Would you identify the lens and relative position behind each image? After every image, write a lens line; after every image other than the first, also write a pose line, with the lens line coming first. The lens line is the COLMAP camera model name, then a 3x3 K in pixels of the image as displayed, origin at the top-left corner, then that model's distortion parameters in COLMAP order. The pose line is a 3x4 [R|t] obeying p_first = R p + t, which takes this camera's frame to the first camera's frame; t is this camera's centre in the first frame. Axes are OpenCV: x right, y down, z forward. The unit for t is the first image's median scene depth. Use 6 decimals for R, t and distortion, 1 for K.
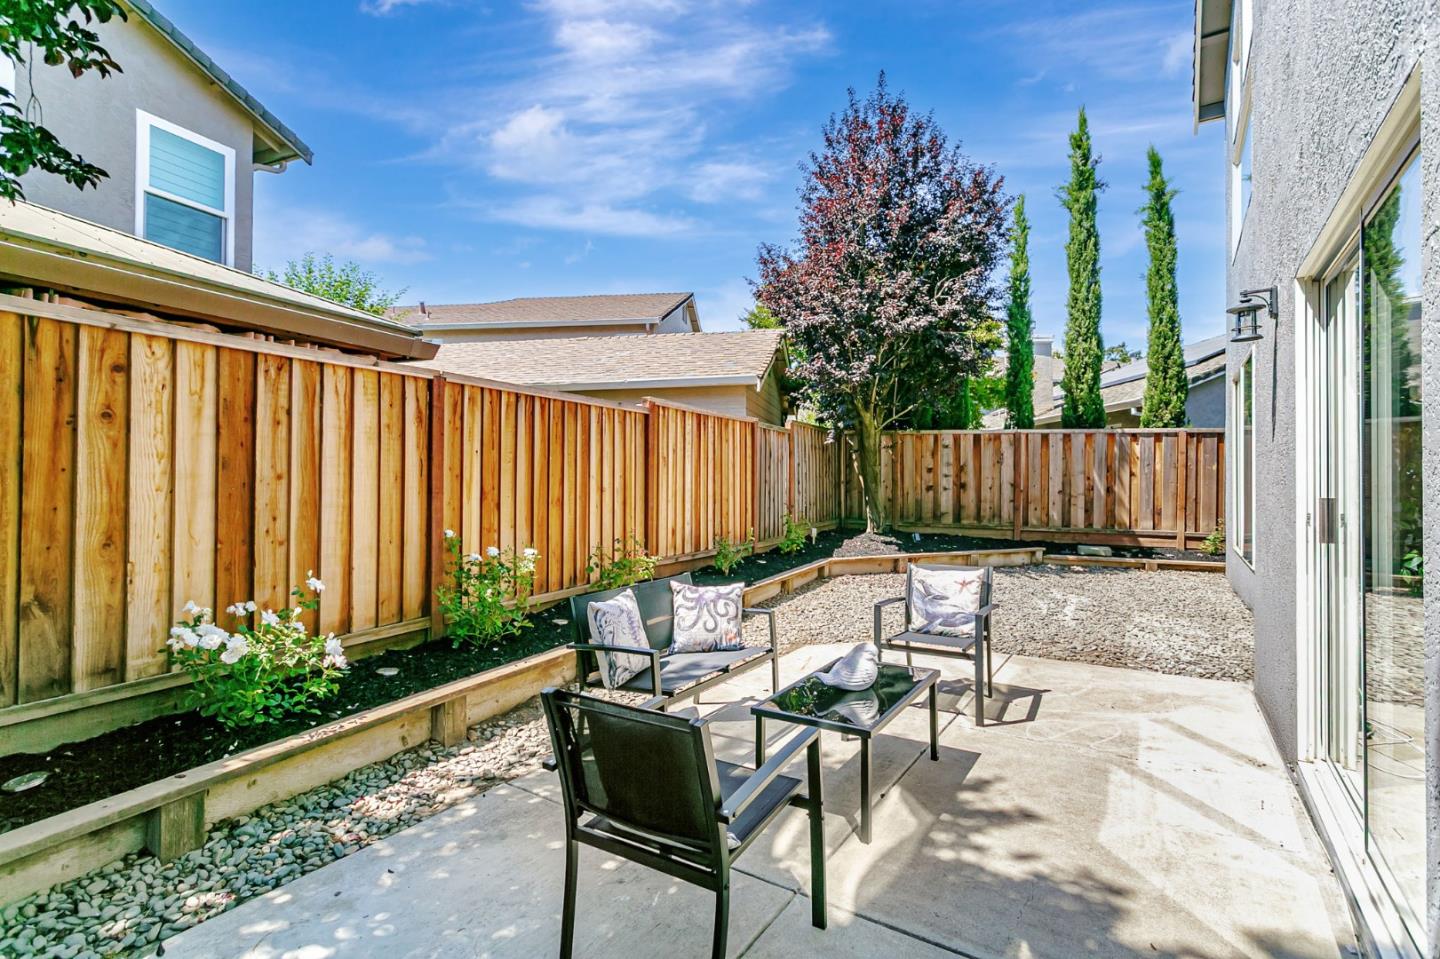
lens RADIAL K [[679.7, 0, 719.3], [0, 679.7, 478.8], [0, 0, 1]] dist [-0.000793, 0.001177]
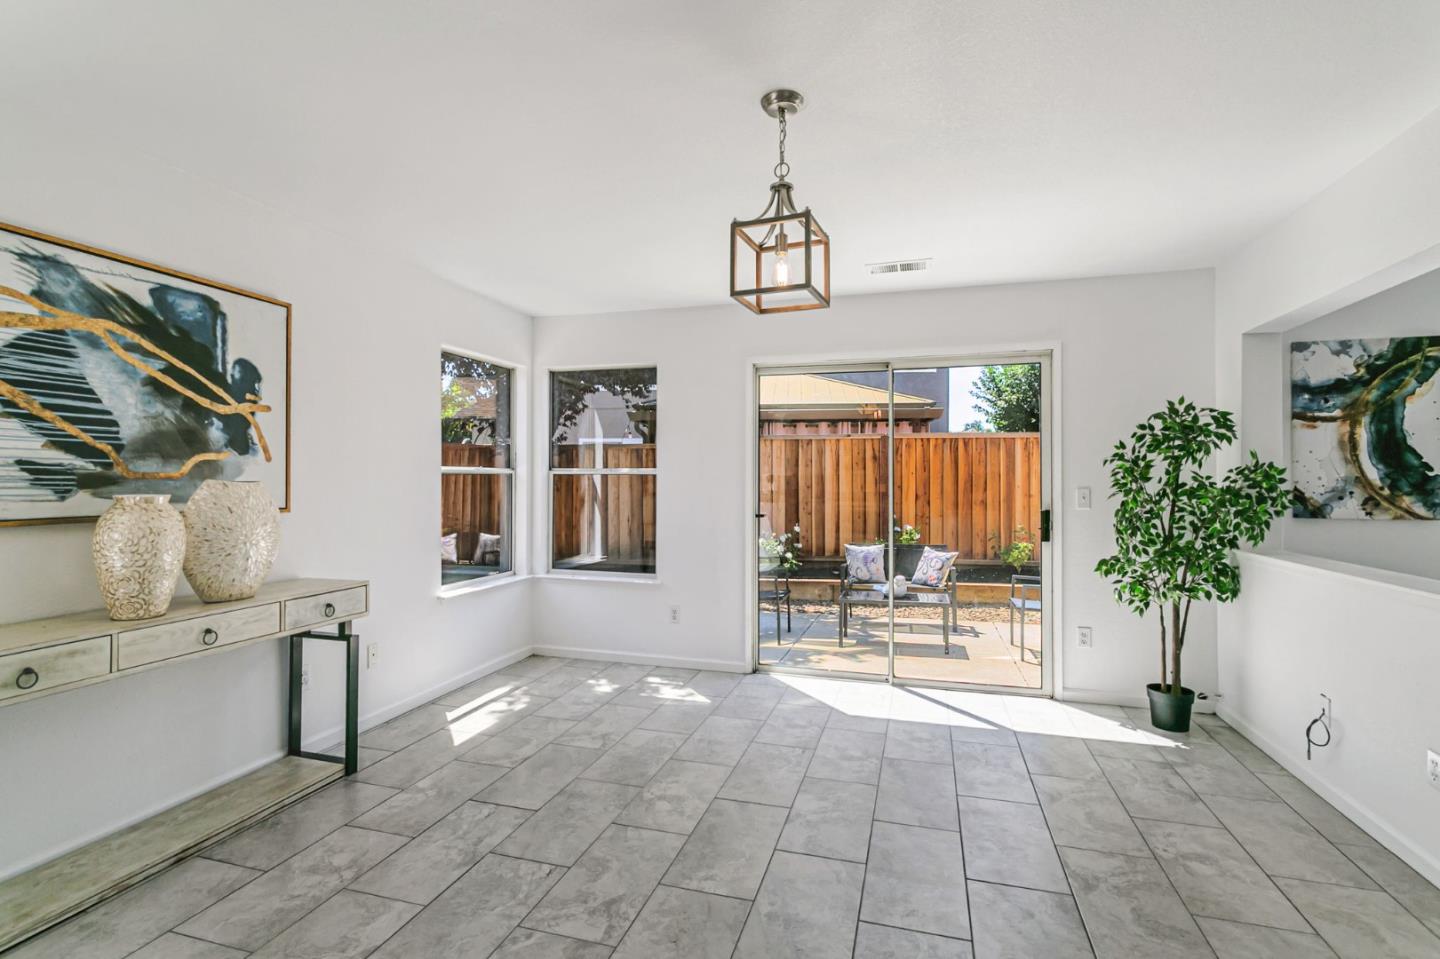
lens RADIAL K [[679.7, 0, 719.6], [0, 679.7, 475.6], [0, 0, 1]] dist [-0.000793, 0.001177]
pose [[0.293978, -0.008806, -0.955772, 0.533176], [-0.000620, 0.999956, -0.009403, -0.007065], [0.955812, 0.003357, 0.293960, -0.018369]]
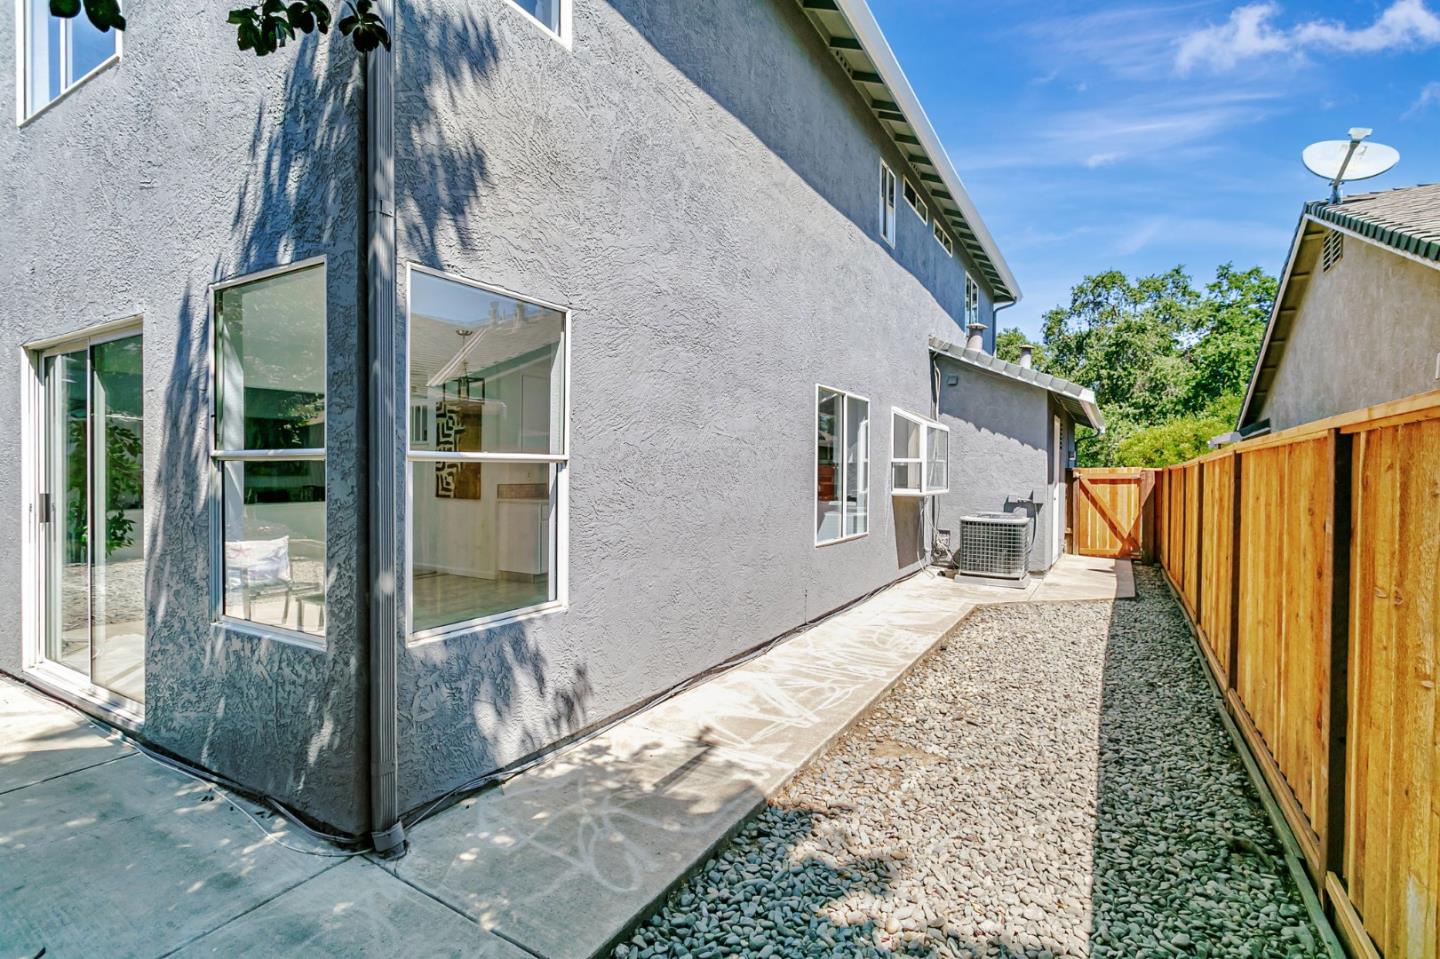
lens RADIAL K [[679.7, 0, 704.6], [0, 679.7, 474.2], [0, 0, 1]] dist [-0.000793, 0.001177]
pose [[-0.038800, -0.011916, 0.999176, -0.171375], [-0.006495, 0.999911, 0.011673, -0.010628], [-0.999226, -0.006037, -0.038874, -0.106172]]
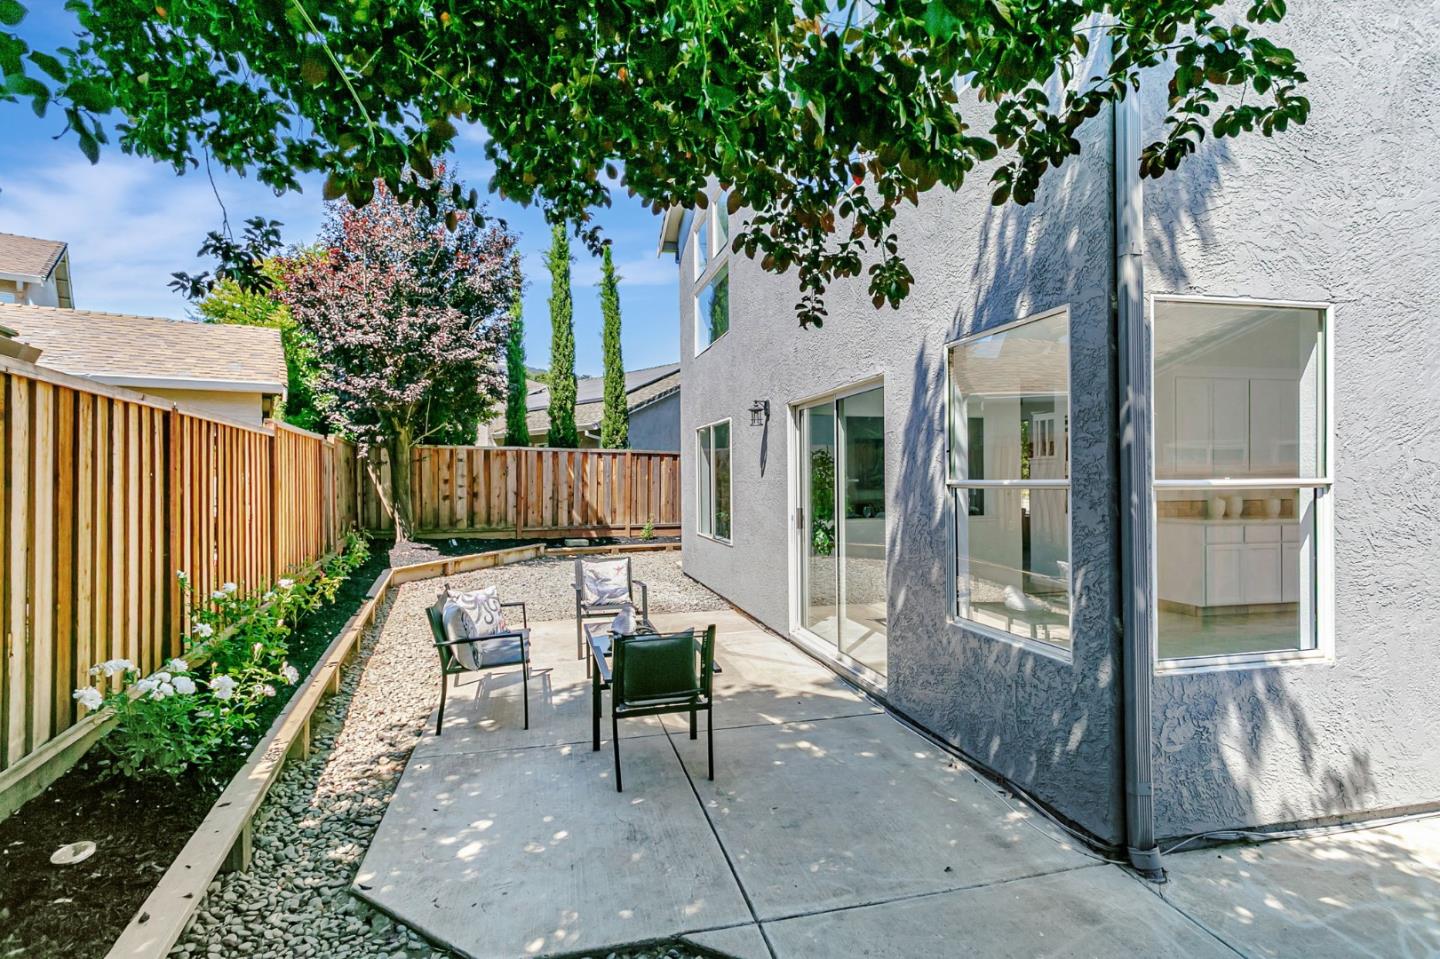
lens RADIAL K [[679.7, 0, 692.0], [0, 679.7, 479.0], [0, 0, 1]] dist [-0.000793, 0.001177]
pose [[0.701354, -0.009088, 0.712755, -0.213748], [0.009429, 0.999950, 0.003471, -0.017868], [-0.712751, 0.004286, 0.701404, -0.065514]]
